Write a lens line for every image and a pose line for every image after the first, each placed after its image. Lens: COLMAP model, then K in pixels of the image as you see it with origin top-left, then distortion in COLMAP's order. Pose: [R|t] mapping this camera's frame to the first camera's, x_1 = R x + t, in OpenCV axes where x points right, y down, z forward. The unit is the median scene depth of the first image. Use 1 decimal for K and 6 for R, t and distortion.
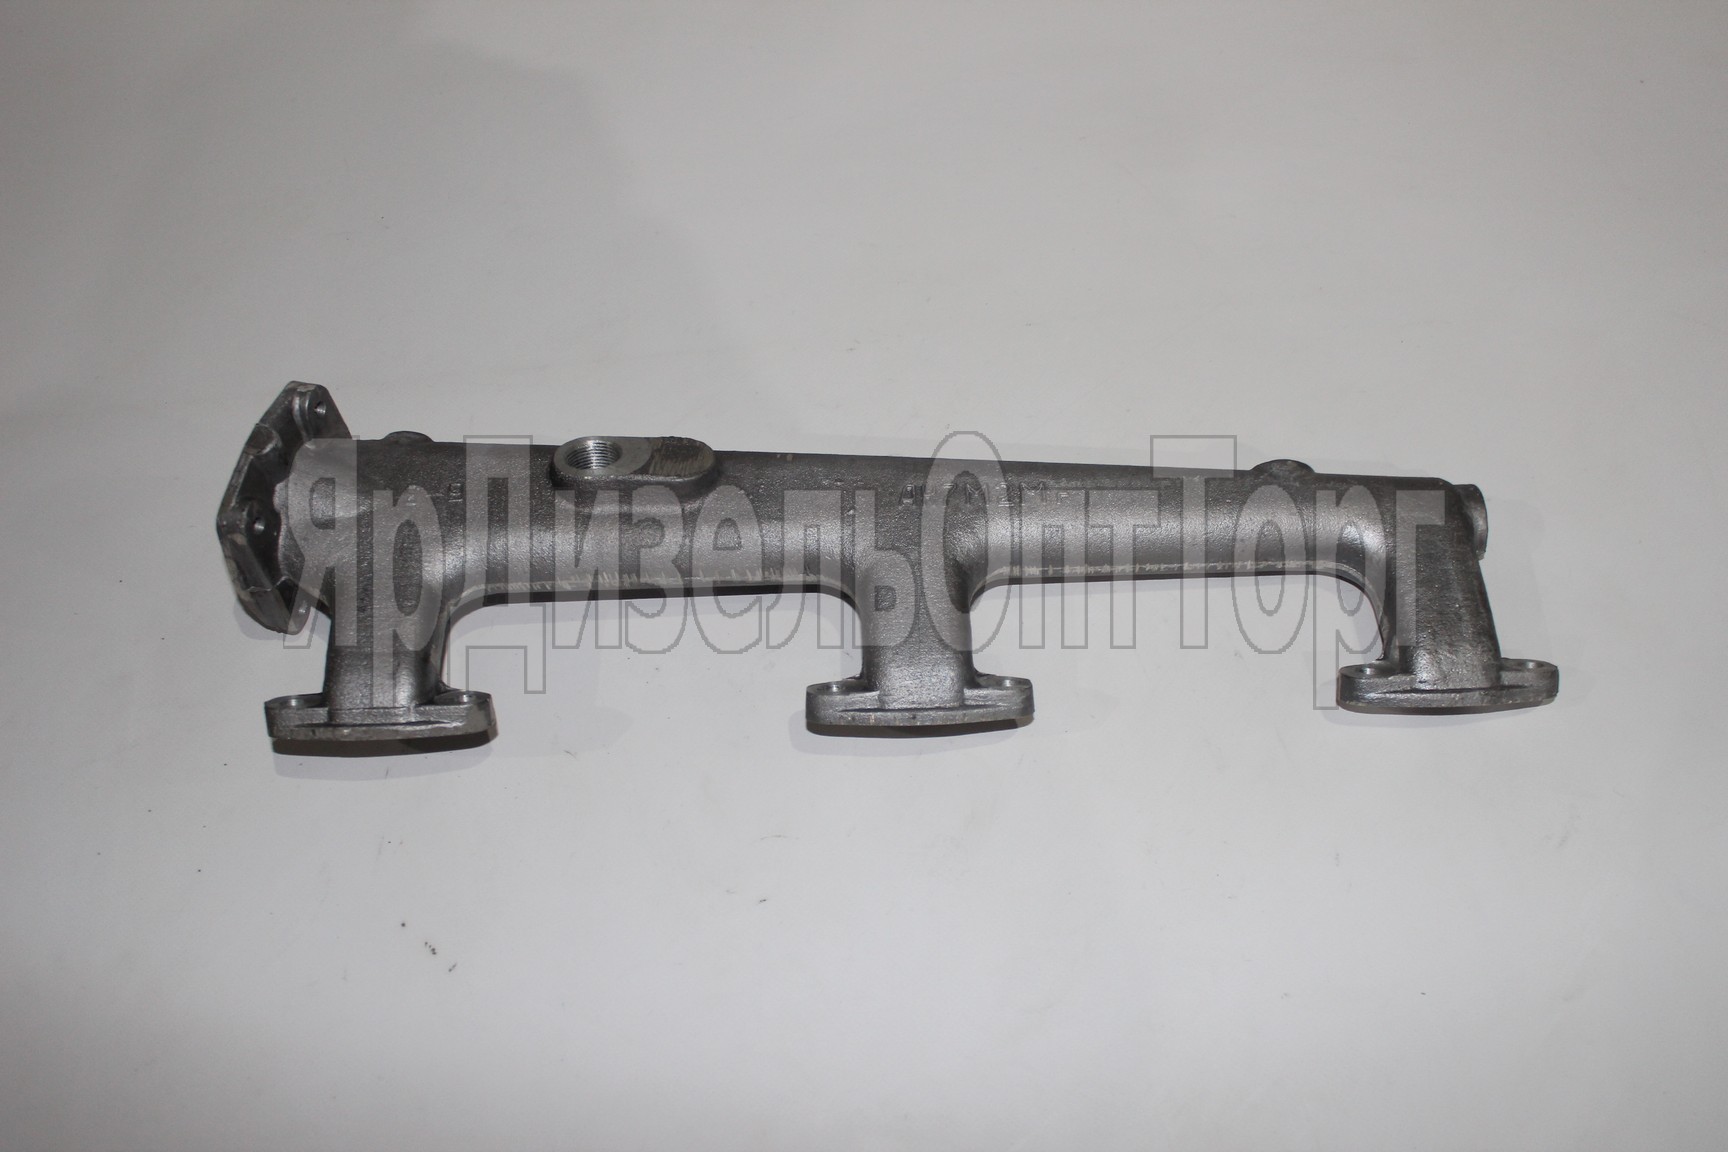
lens RADIAL K [[2078.5, 0, 864.0], [0, 2078.5, 576.0], [0, 0, 1]] dist [-0.093289, 0.520213]
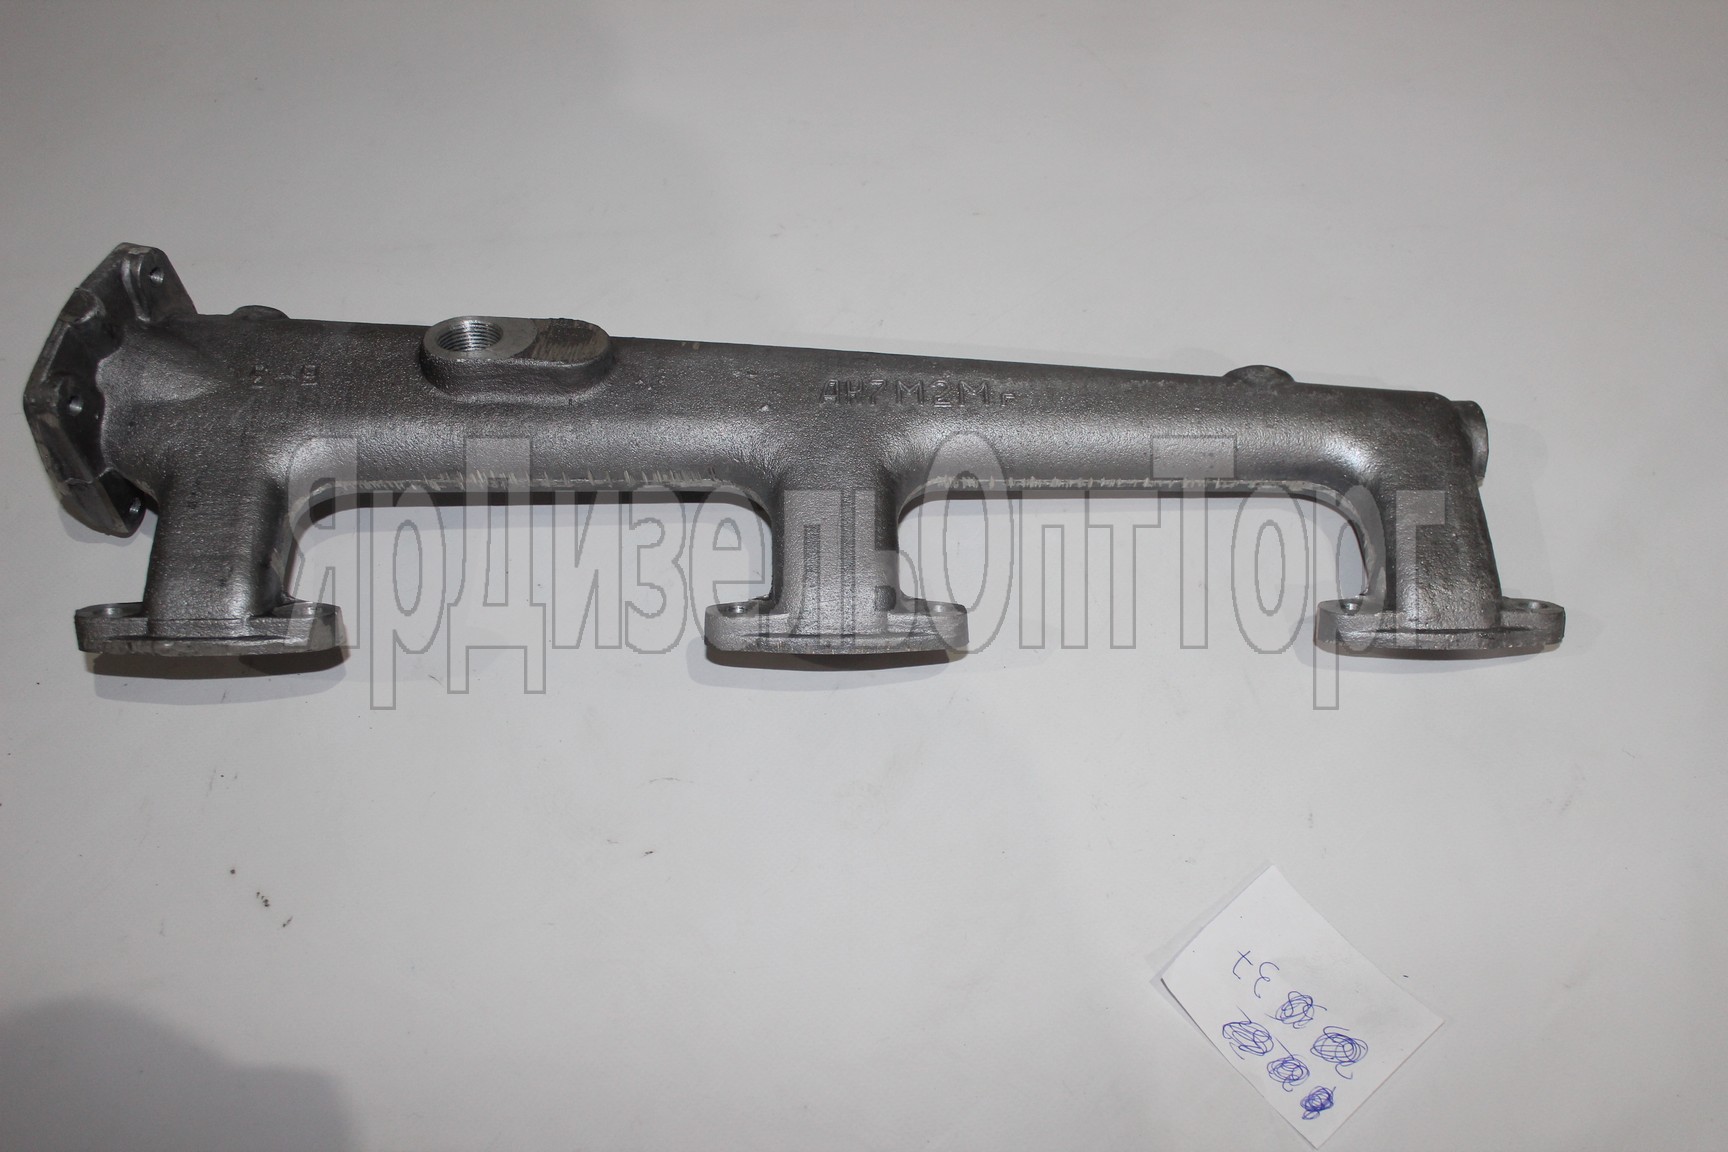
lens RADIAL K [[2078.5, 0, 864.0], [0, 2078.5, 576.0], [0, 0, 1]] dist [-0.093289, 0.520213]
pose [[0.999325, 0.025818, 0.026149, 0.014528], [-0.026353, 0.999446, 0.020306, 0.020311], [-0.025610, -0.020981, 0.999452, 0.129683]]
